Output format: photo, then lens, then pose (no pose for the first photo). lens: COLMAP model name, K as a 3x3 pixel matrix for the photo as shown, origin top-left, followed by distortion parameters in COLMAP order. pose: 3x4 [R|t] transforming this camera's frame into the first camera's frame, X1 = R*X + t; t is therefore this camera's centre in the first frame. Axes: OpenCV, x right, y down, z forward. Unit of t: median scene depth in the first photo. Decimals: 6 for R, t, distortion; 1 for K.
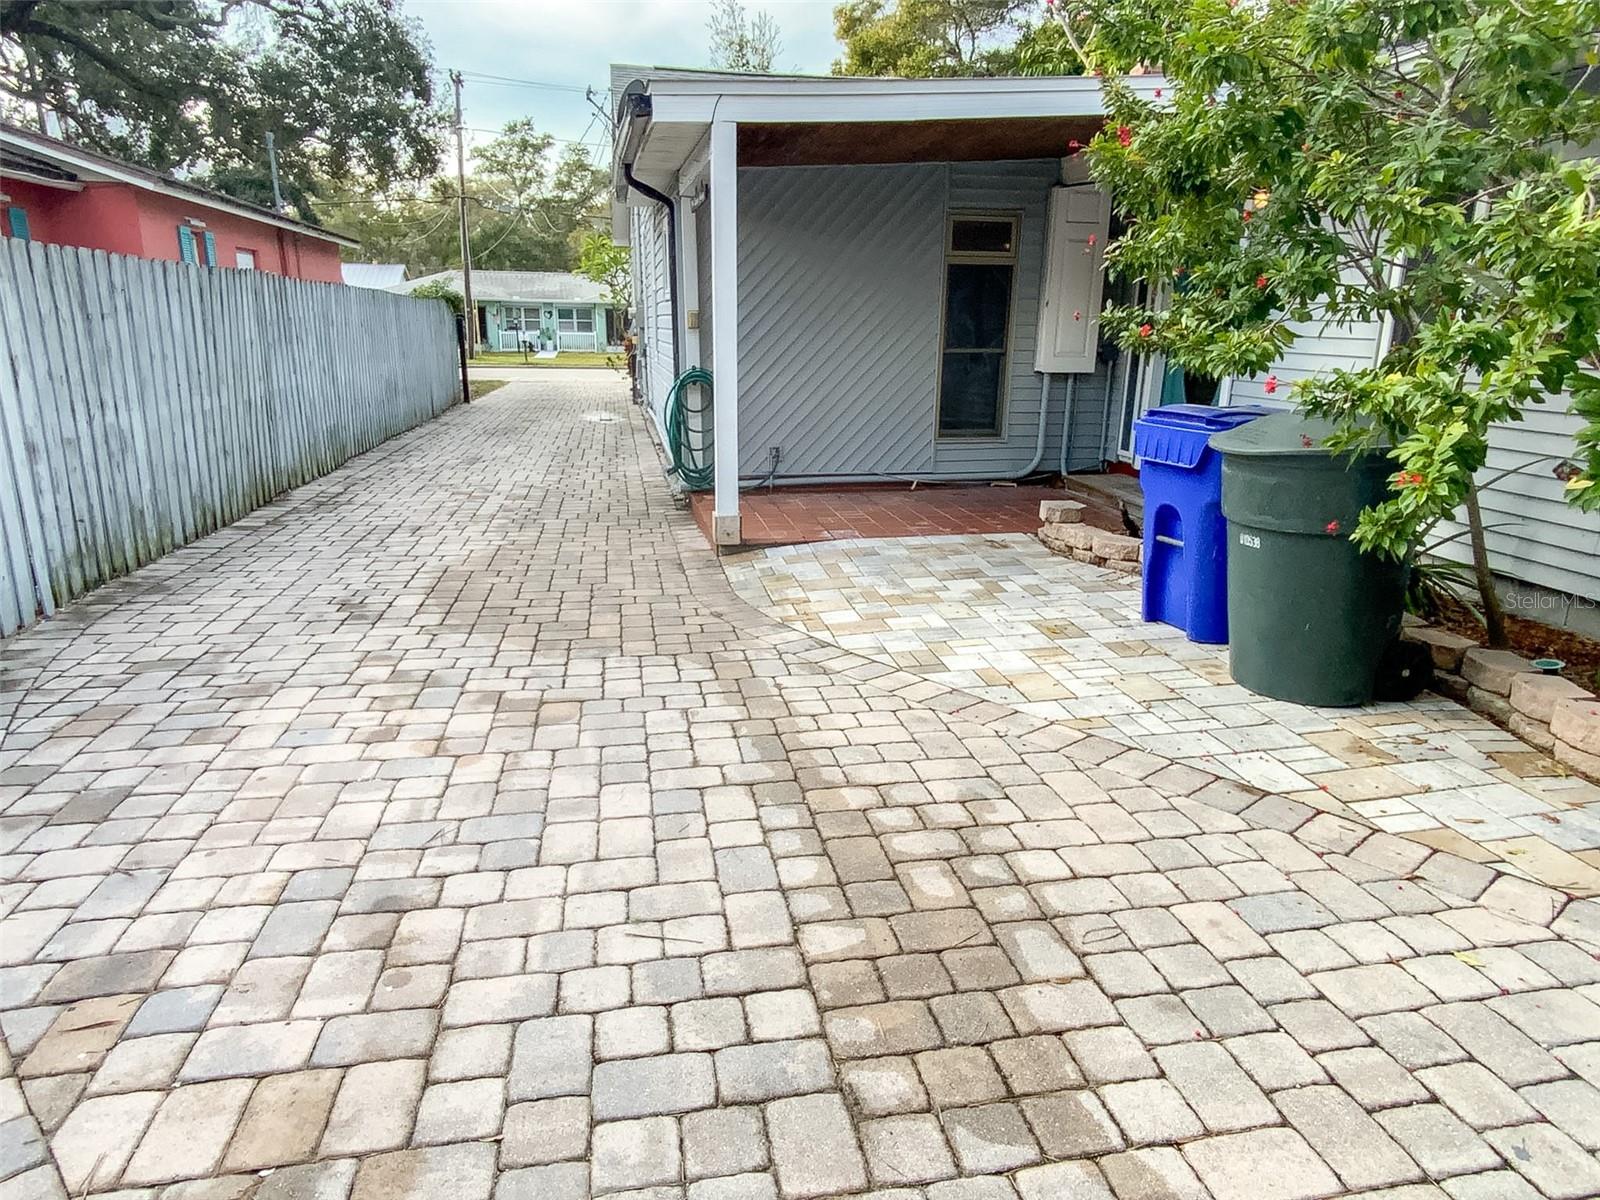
lens RADIAL K [[980.0, 0, 801.4], [0, 980.0, 607.0], [0, 0, 1]] dist [0.061809, -0.081026]
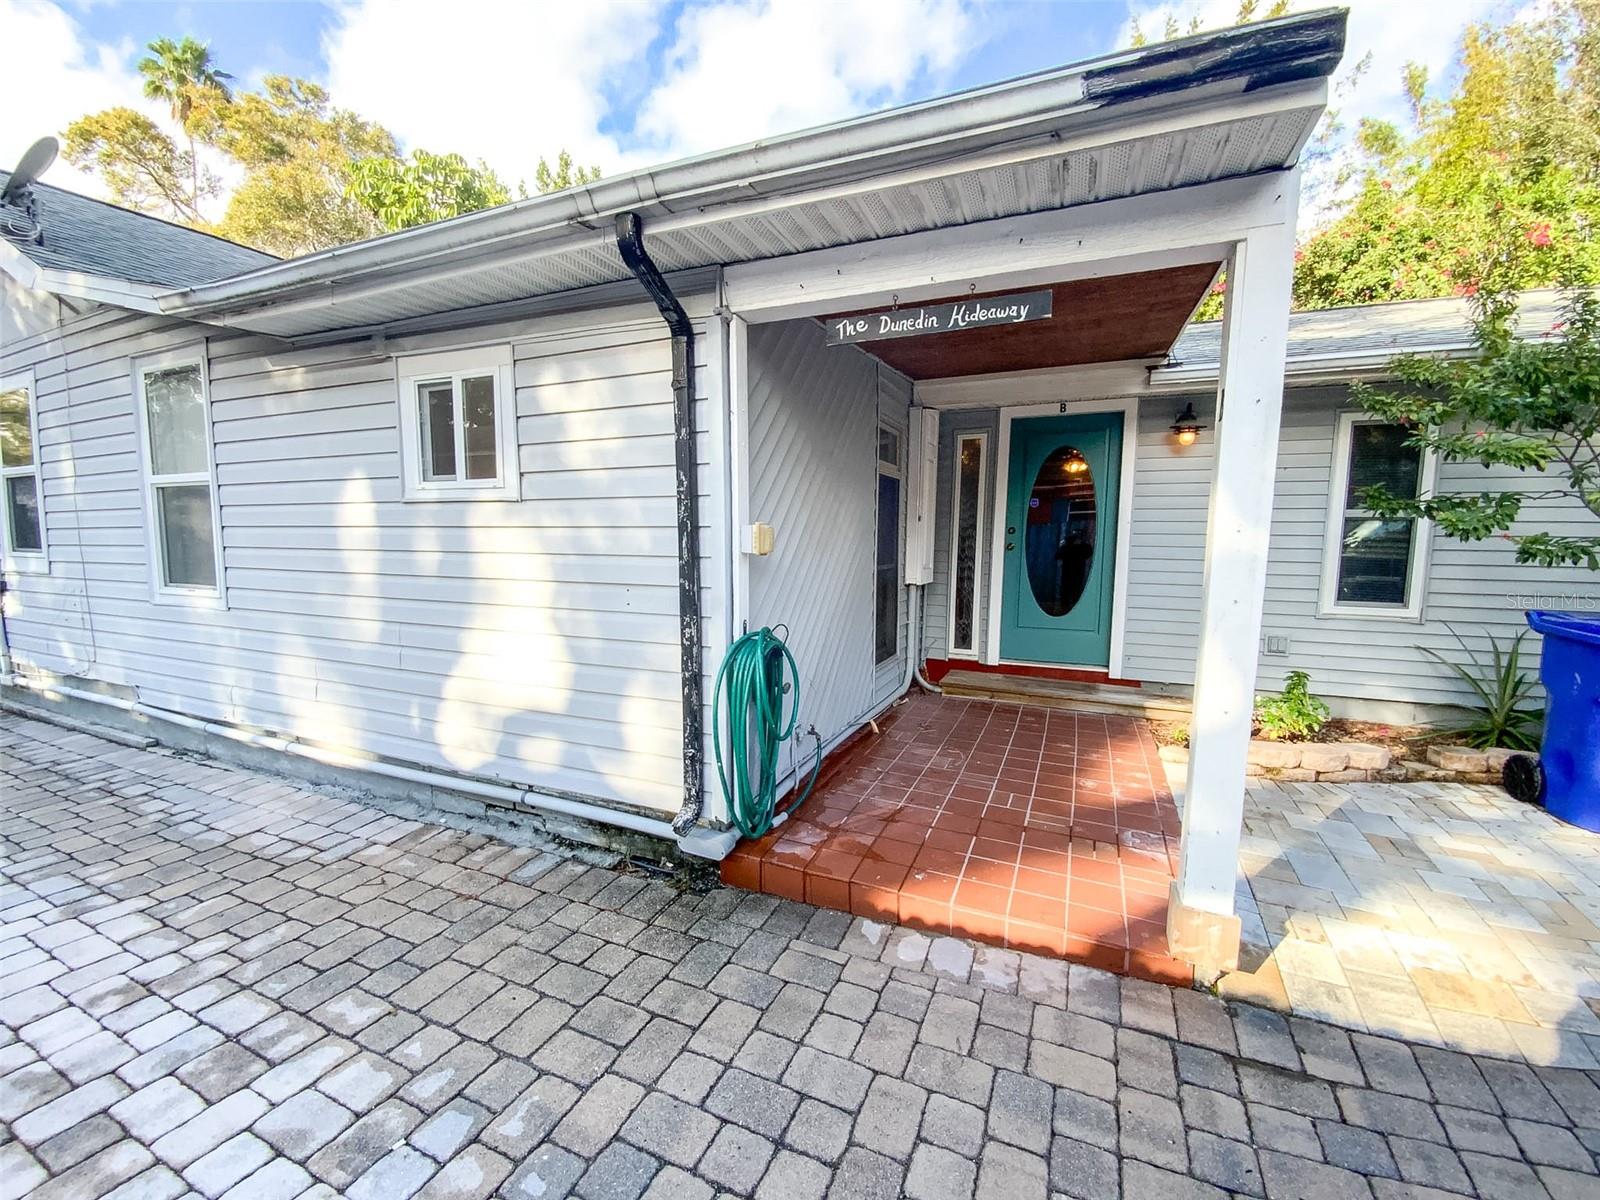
lens RADIAL K [[647.9, 0, 804.0], [0, 647.9, 601.3], [0, 0, 1]] dist [0.023578, -0.020298]
pose [[0.568064, -0.091826, 0.817845, -0.453661], [0.229339, 0.972054, -0.050155, -0.276467], [-0.790384, 0.216055, 0.573248, 0.923075]]
